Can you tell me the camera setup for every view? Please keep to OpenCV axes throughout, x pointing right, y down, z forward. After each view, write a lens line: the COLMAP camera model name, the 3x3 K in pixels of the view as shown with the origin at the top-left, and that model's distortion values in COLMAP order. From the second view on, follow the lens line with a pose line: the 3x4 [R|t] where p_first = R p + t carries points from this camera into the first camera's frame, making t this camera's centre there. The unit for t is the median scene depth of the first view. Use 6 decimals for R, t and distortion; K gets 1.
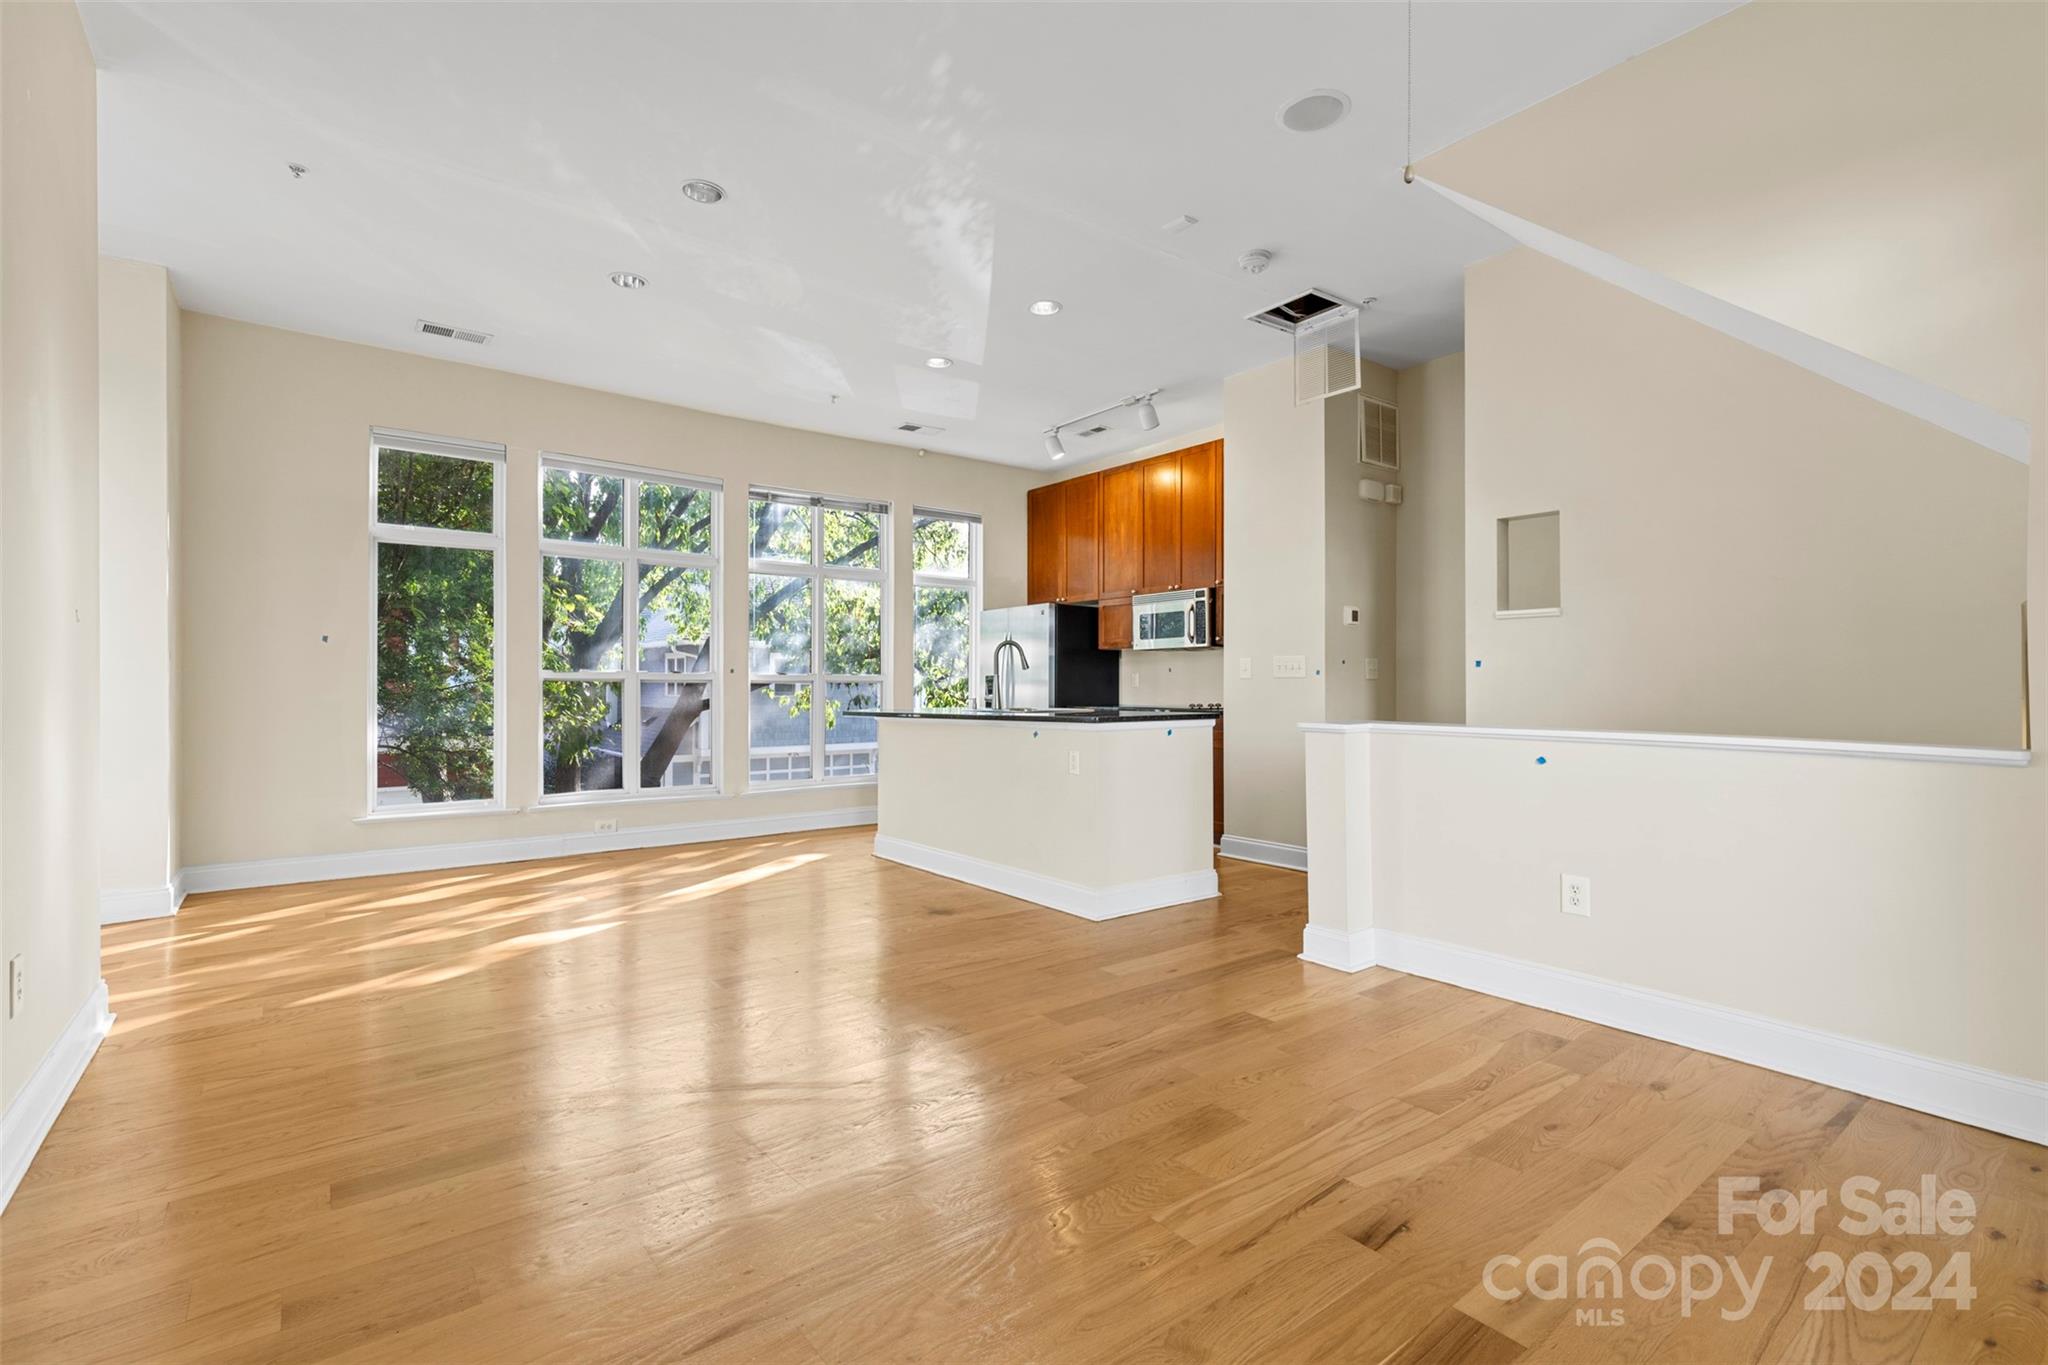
lens RADIAL K [[931.9, 0, 1044.3], [0, 931.9, 670.9], [0, 0, 1]] dist [0.004695, -0.000949]
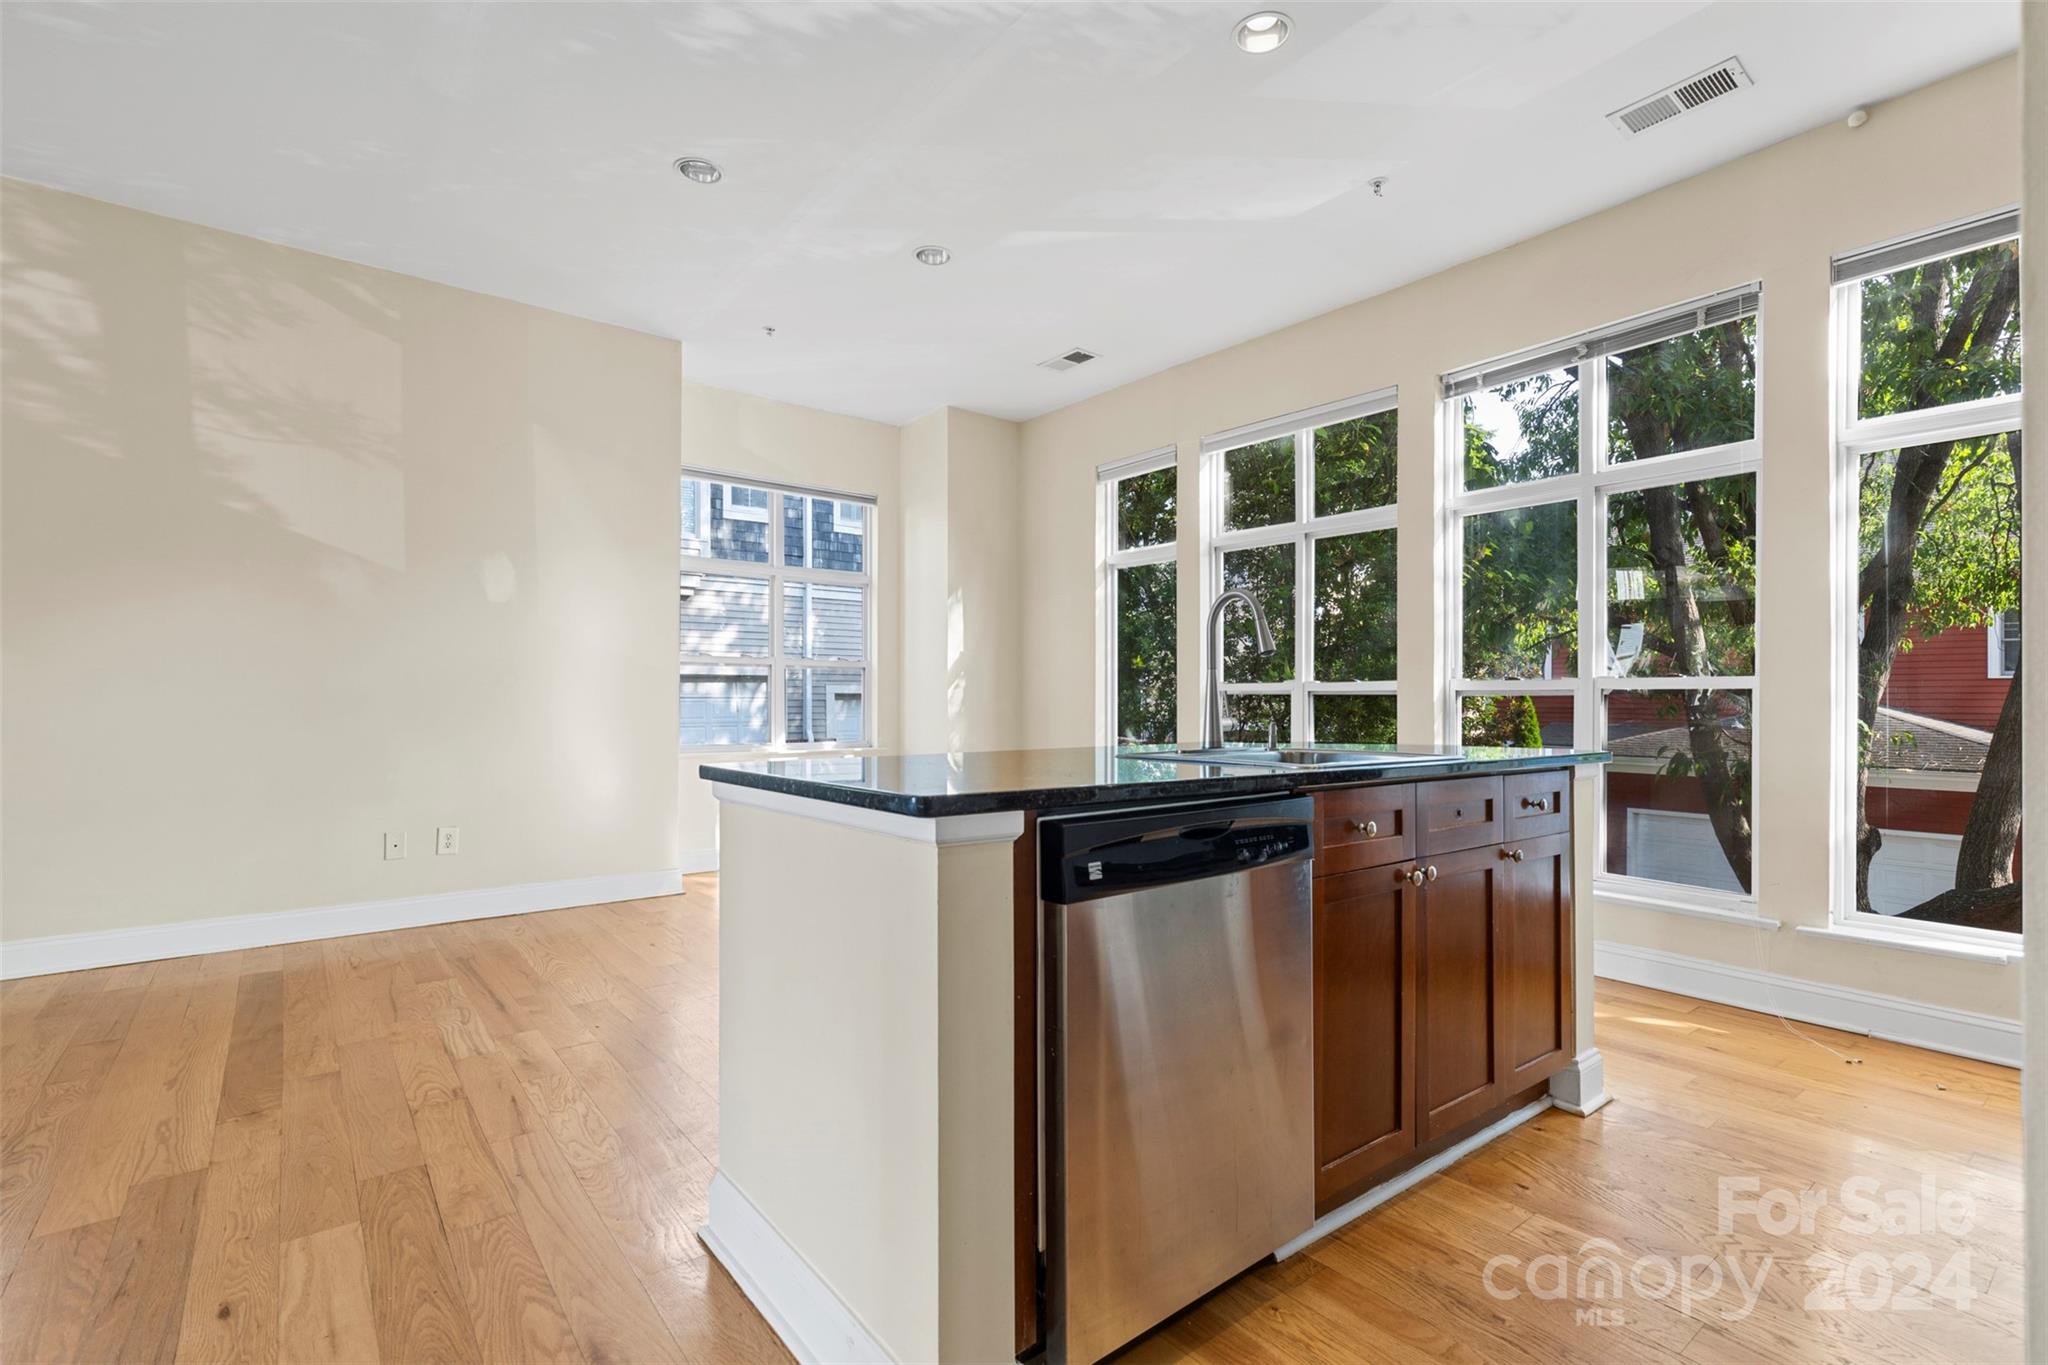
lens RADIAL K [[931.9, 0, 1024.5], [0, 931.9, 701.2], [0, 0, 1]] dist [0.004695, -0.000949]
pose [[0.000244, 0.000753, -1.000000, 0.295083], [0.010710, 0.999942, 0.000756, 0.014221], [0.999943, -0.010711, 0.000235, 0.694807]]
